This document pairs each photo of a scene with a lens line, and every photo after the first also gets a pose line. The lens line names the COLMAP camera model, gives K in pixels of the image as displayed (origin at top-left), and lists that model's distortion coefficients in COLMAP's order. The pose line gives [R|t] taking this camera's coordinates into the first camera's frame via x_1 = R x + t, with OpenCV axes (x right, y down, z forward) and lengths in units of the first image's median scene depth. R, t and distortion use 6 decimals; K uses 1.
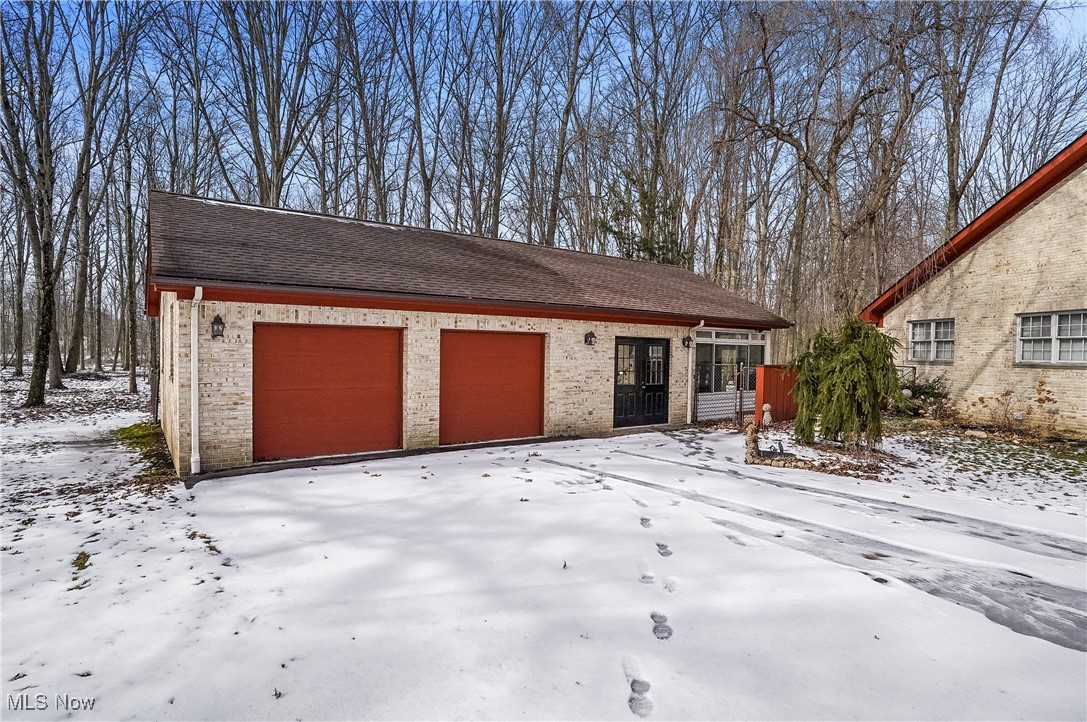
lens RADIAL K [[560.5, 0, 541.7], [0, 560.5, 362.1], [0, 0, 1]] dist [-0.000963, 0.002156]
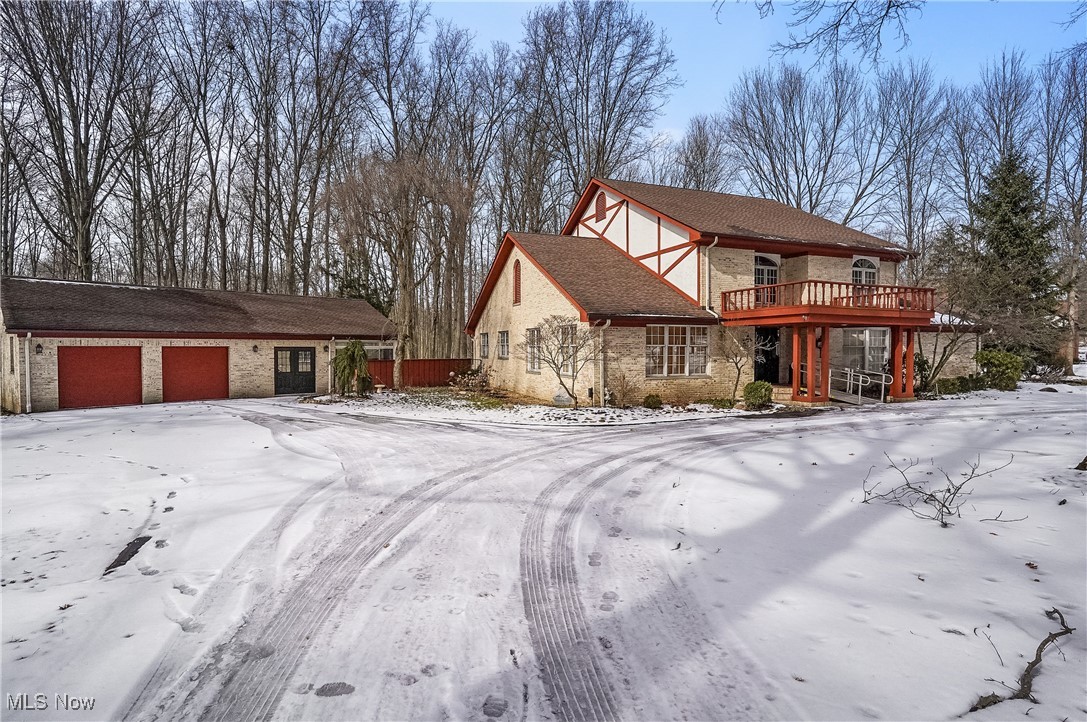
lens RADIAL K [[560.5, 0, 545.7], [0, 560.5, 360.8], [0, 0, 1]] dist [-0.000963, 0.002156]
pose [[0.975330, -0.020536, 0.219796, 0.720378], [0.019026, 0.999779, 0.008984, 0.003485], [-0.219931, -0.004580, 0.975505, -1.301194]]
